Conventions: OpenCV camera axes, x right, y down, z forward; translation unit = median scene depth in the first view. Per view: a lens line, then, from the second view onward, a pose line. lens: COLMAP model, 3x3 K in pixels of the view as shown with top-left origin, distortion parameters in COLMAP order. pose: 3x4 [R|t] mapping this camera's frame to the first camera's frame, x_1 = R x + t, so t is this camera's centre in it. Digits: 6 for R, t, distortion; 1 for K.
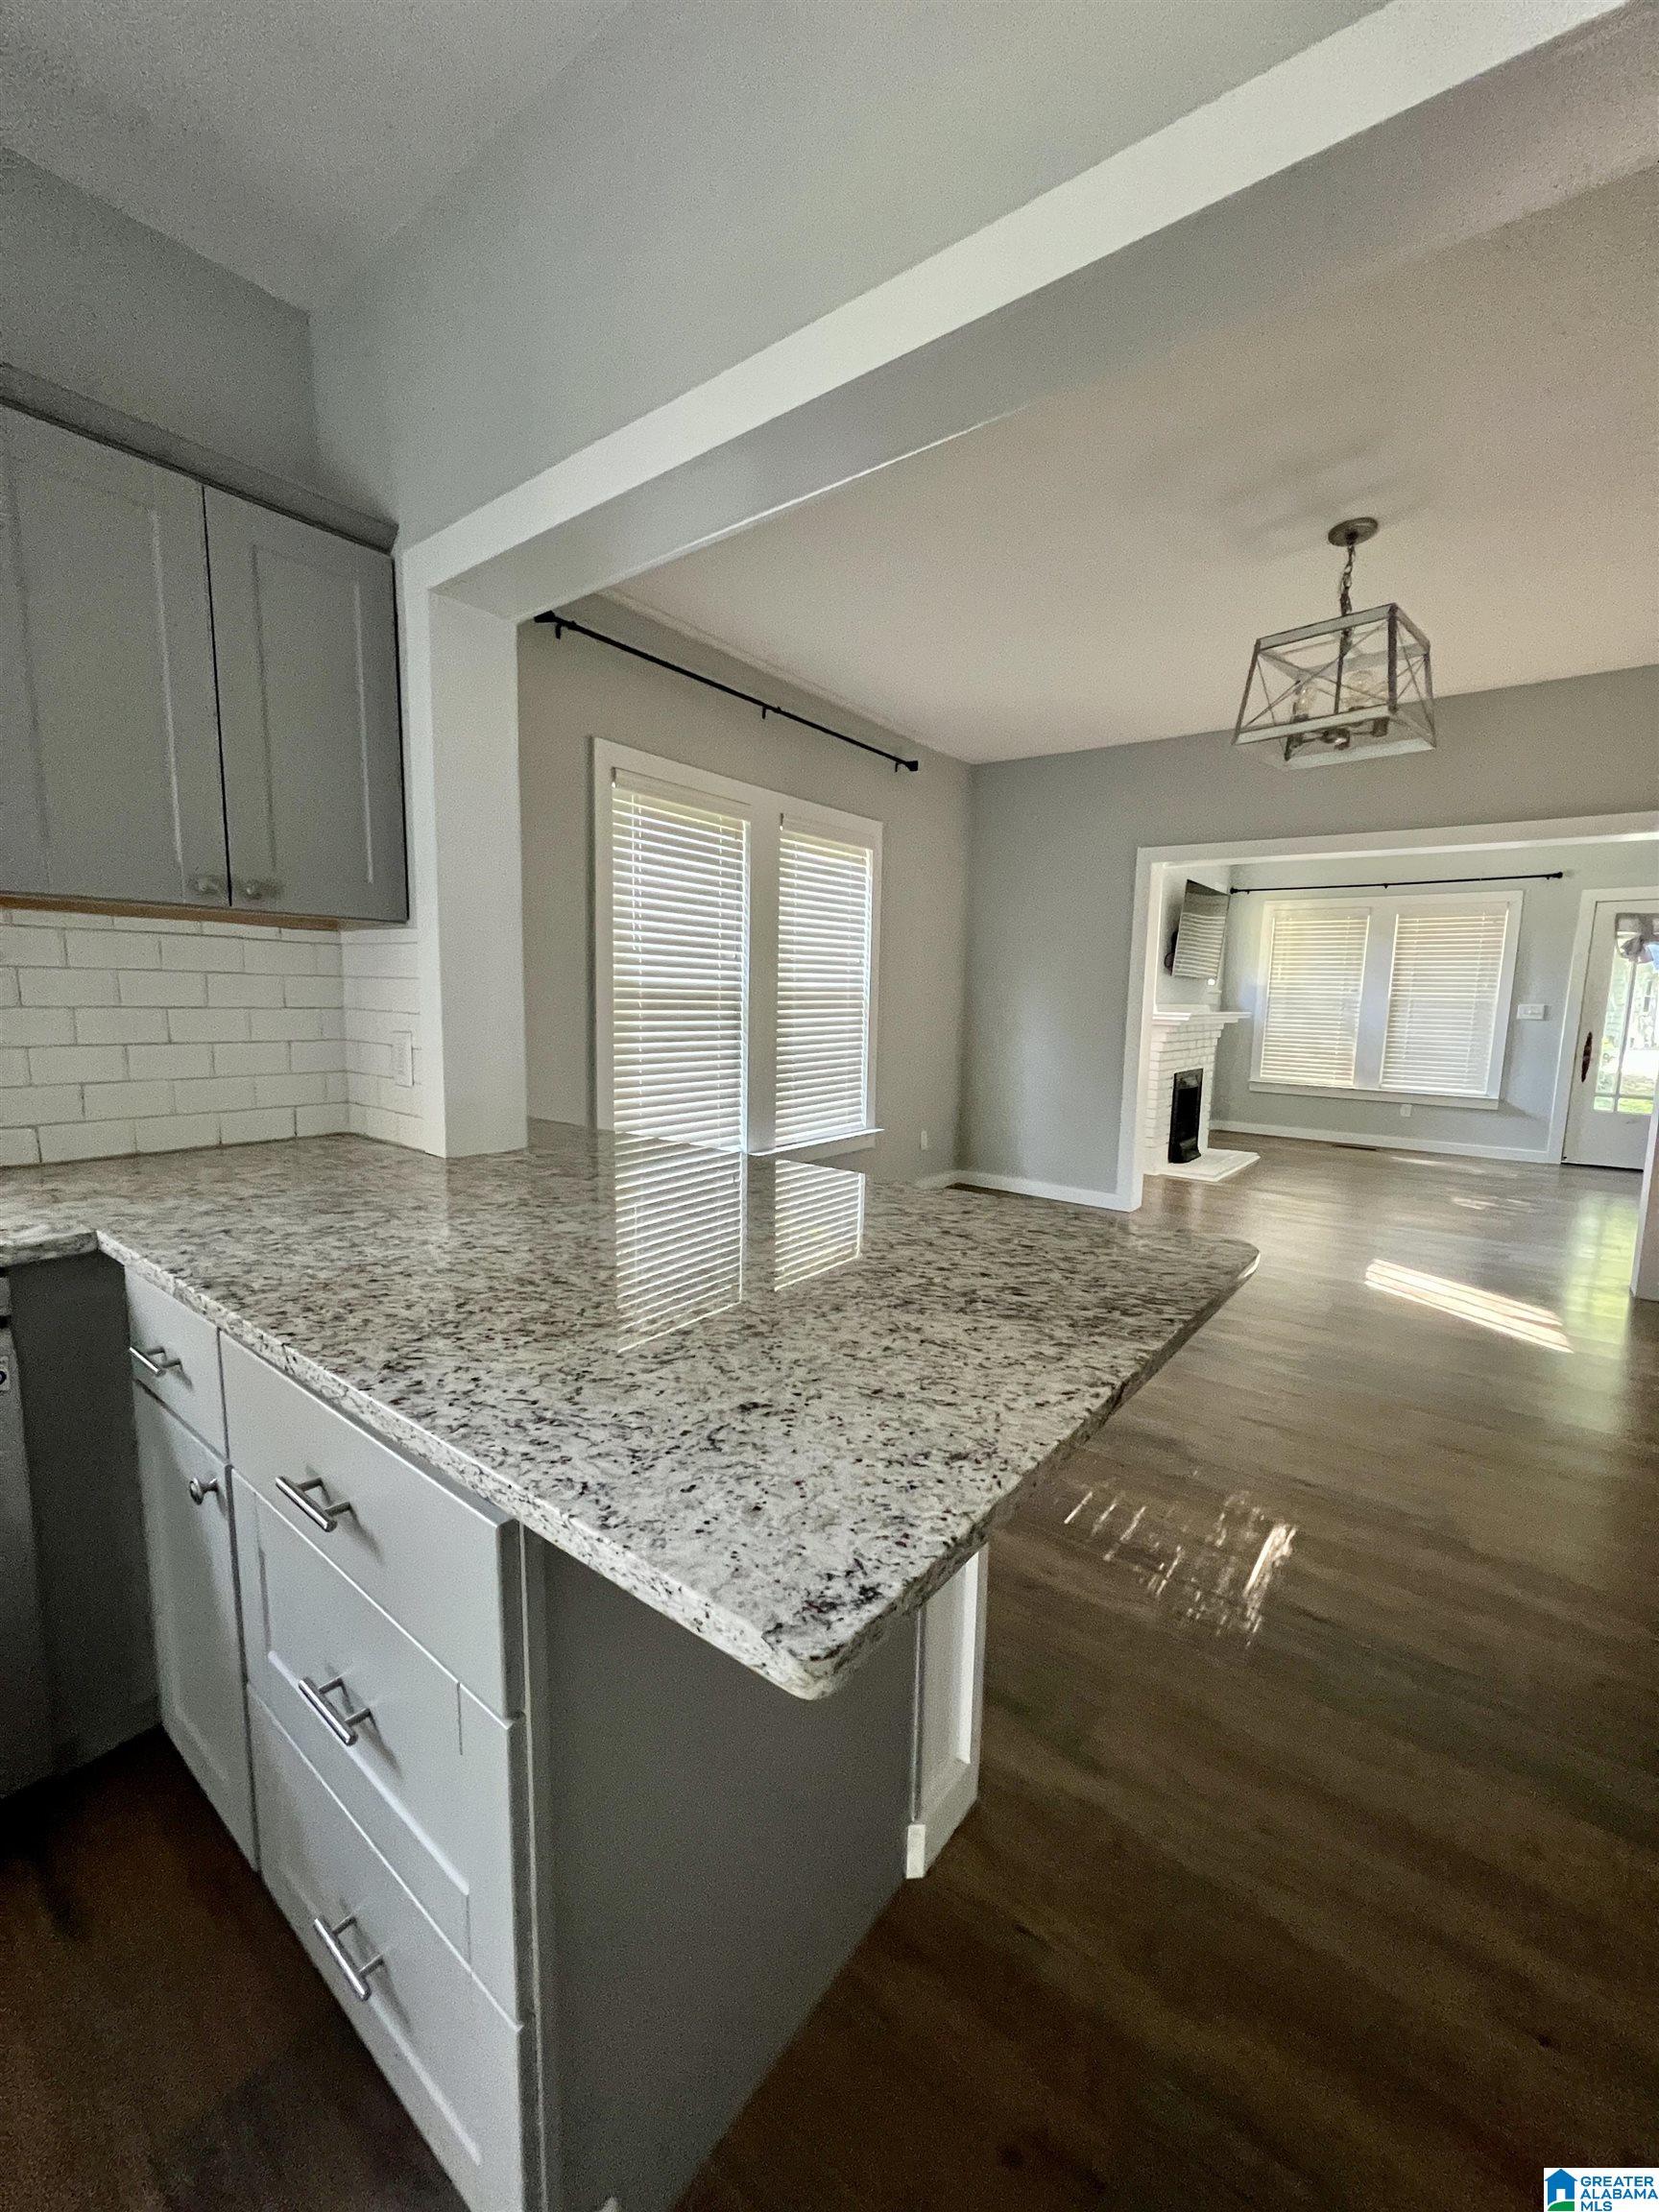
lens RADIAL K [[885.8, 0, 837.0], [0, 885.8, 1104.7], [0, 0, 1]] dist [0.001202, 0.000145]
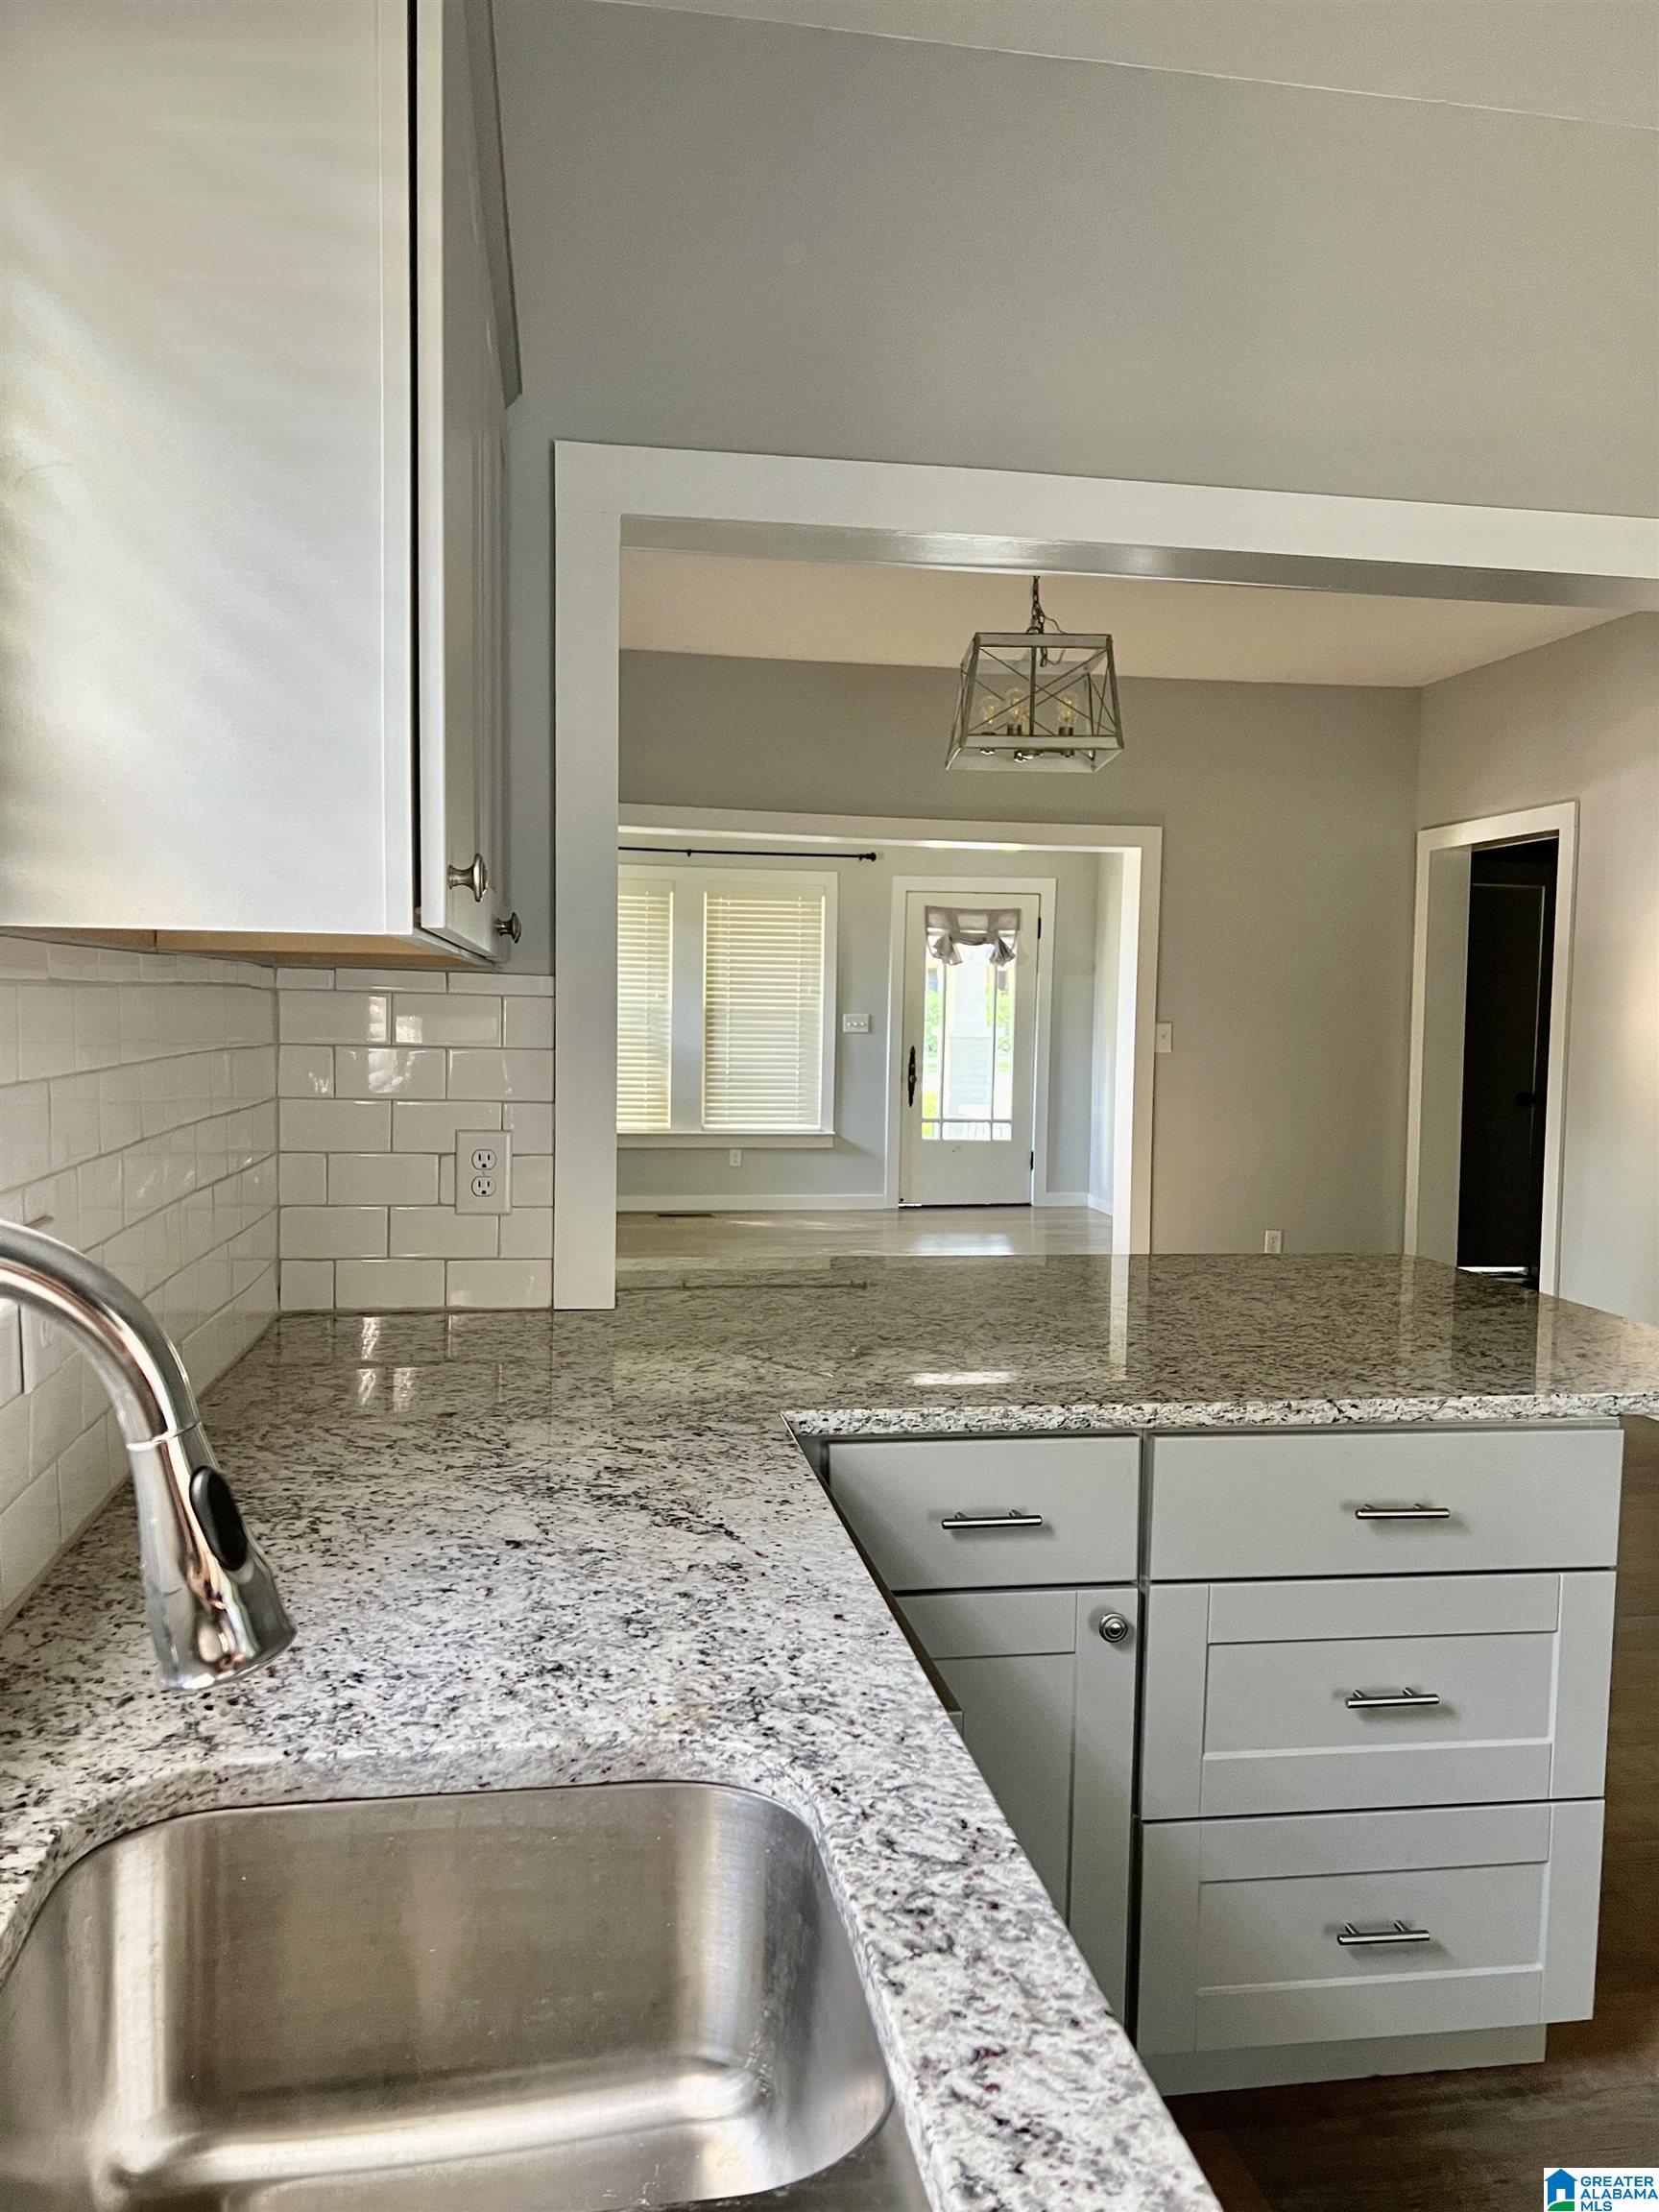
lens RADIAL K [[1661.0, 0, 849.8], [0, 1661.0, 1118.6], [0, 0, 1]] dist [0.064716, -0.072509]
pose [[0.678582, -0.059388, 0.732120, -0.587732], [0.088900, 0.996039, -0.001603, -0.030287], [-0.729125, 0.066173, 0.681173, -0.026329]]
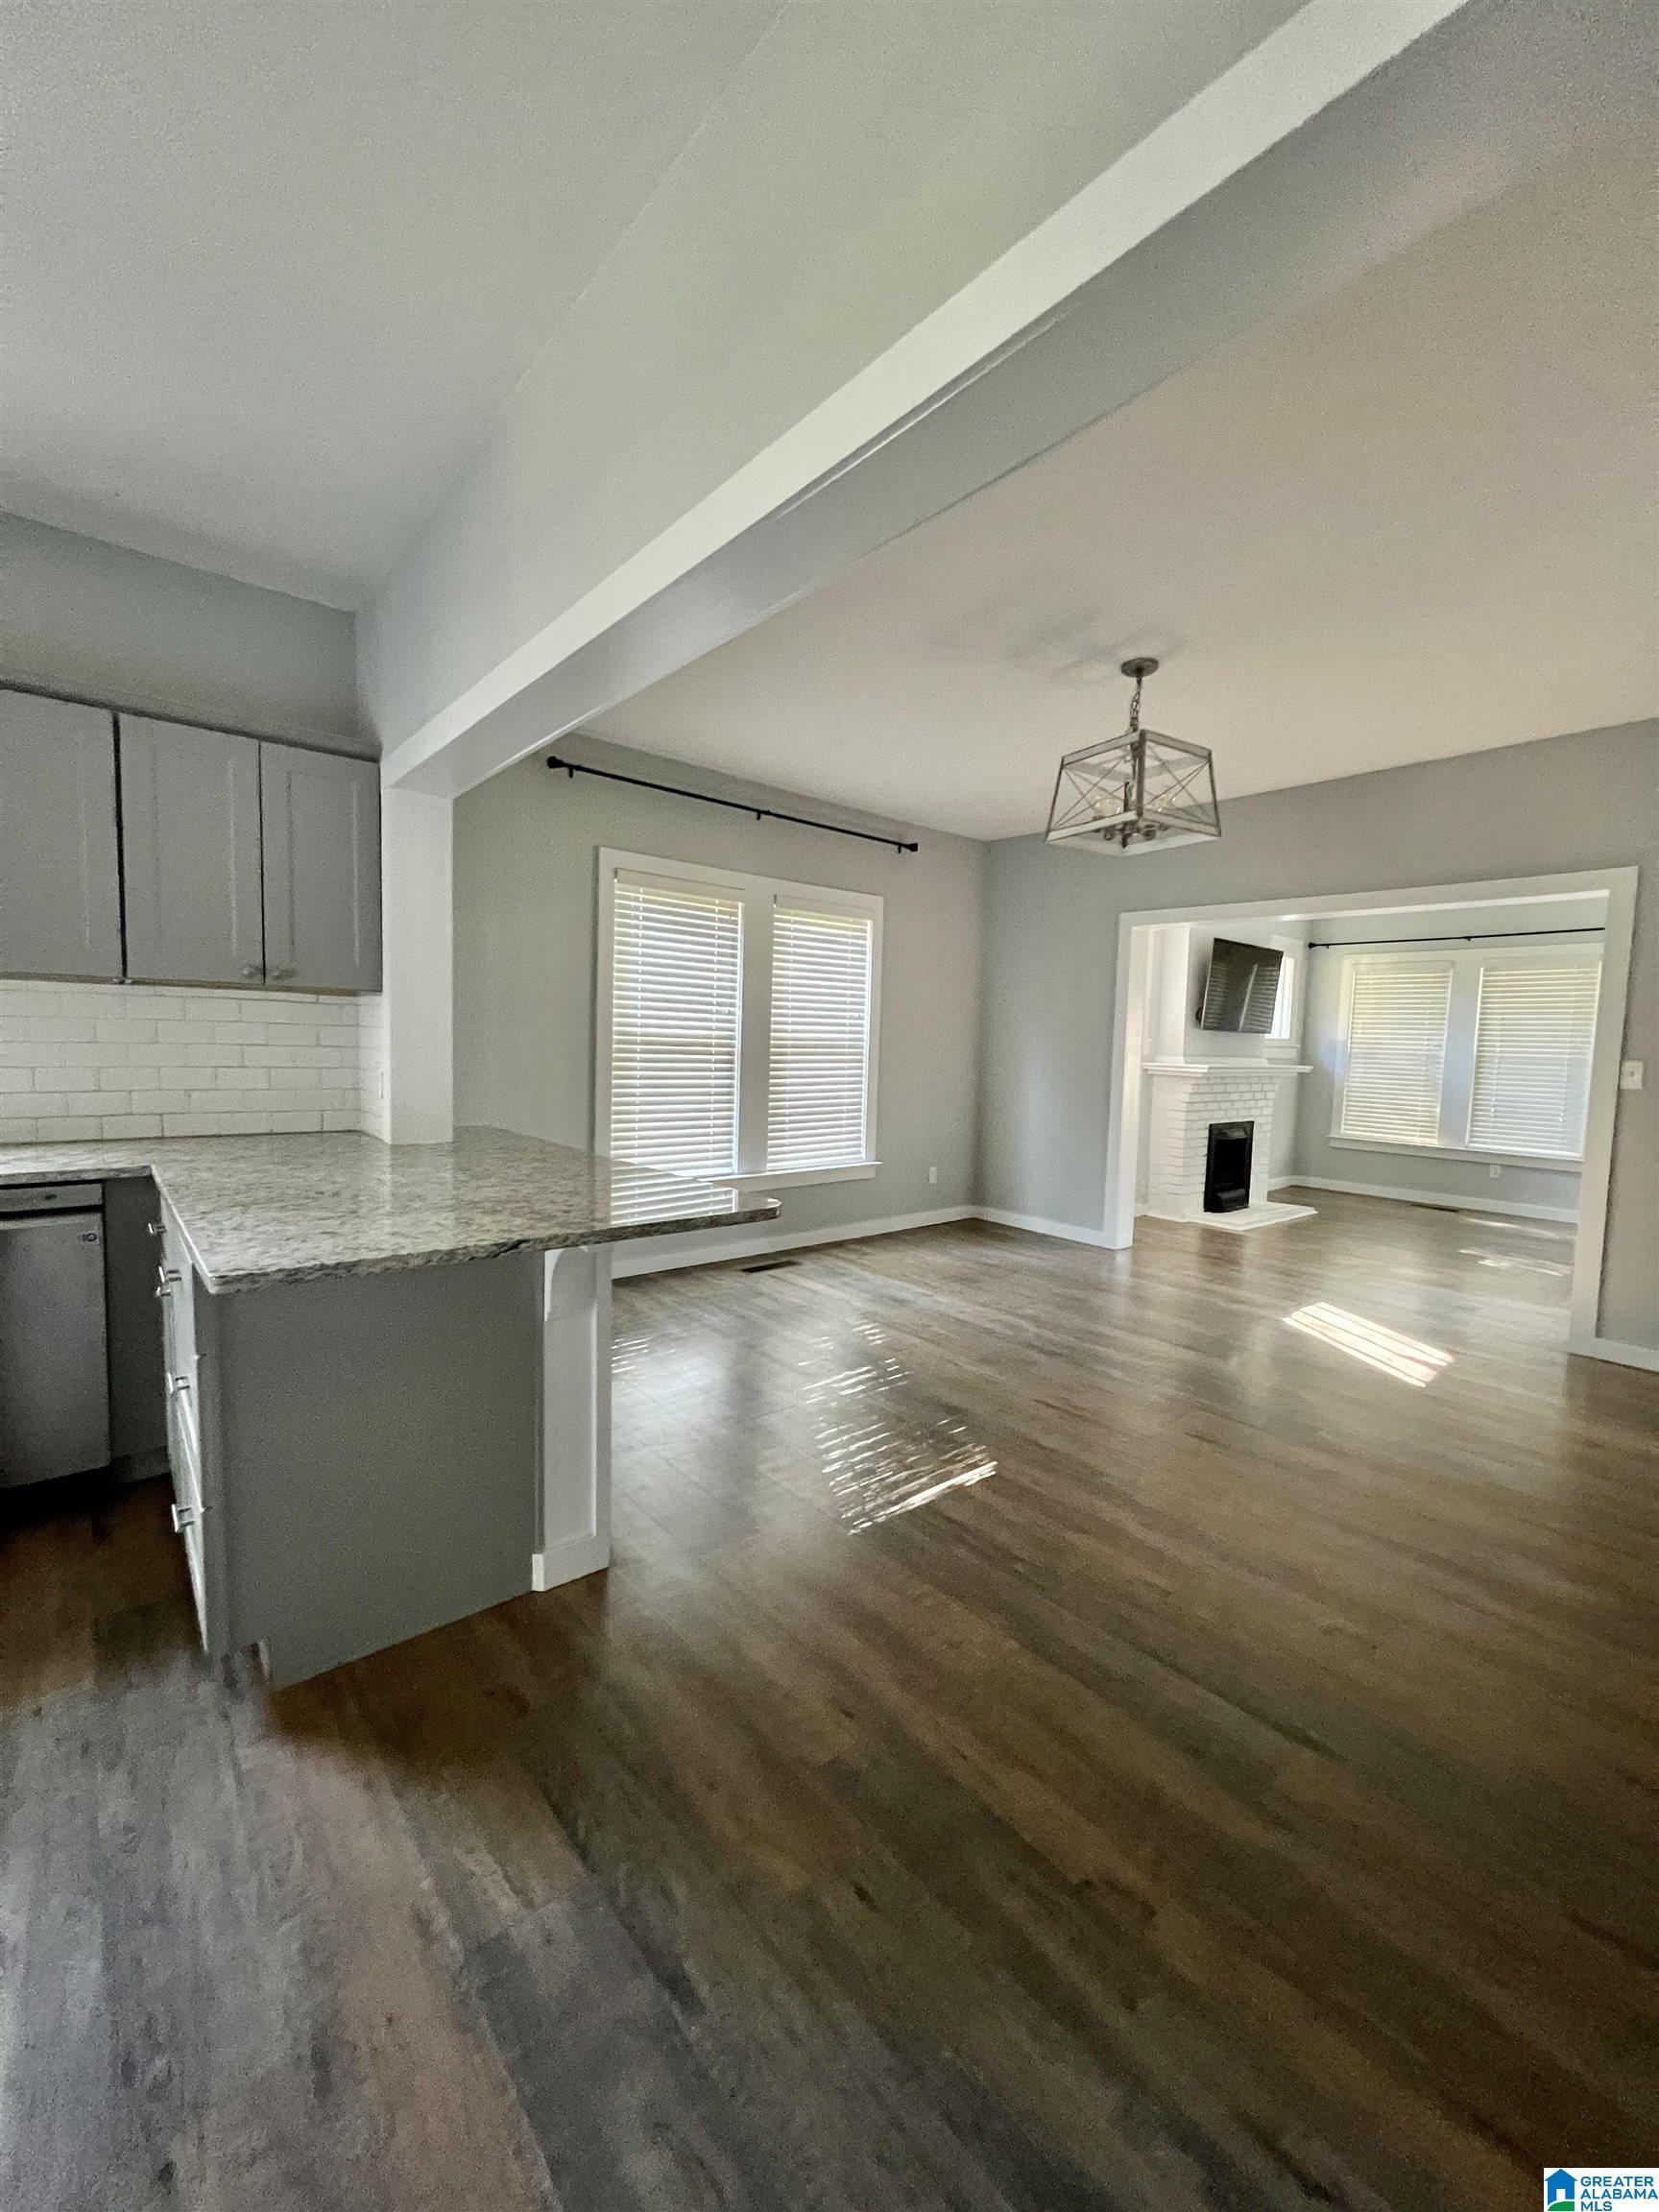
lens RADIAL K [[885.8, 0, 837.0], [0, 885.8, 1104.7], [0, 0, 1]] dist [0.001202, 0.000145]
pose [[0.977779, 0.022617, -0.208414, 0.287541], [-0.034709, 0.997908, -0.054545, 0.021985], [0.206745, 0.060567, 0.976518, -0.153697]]
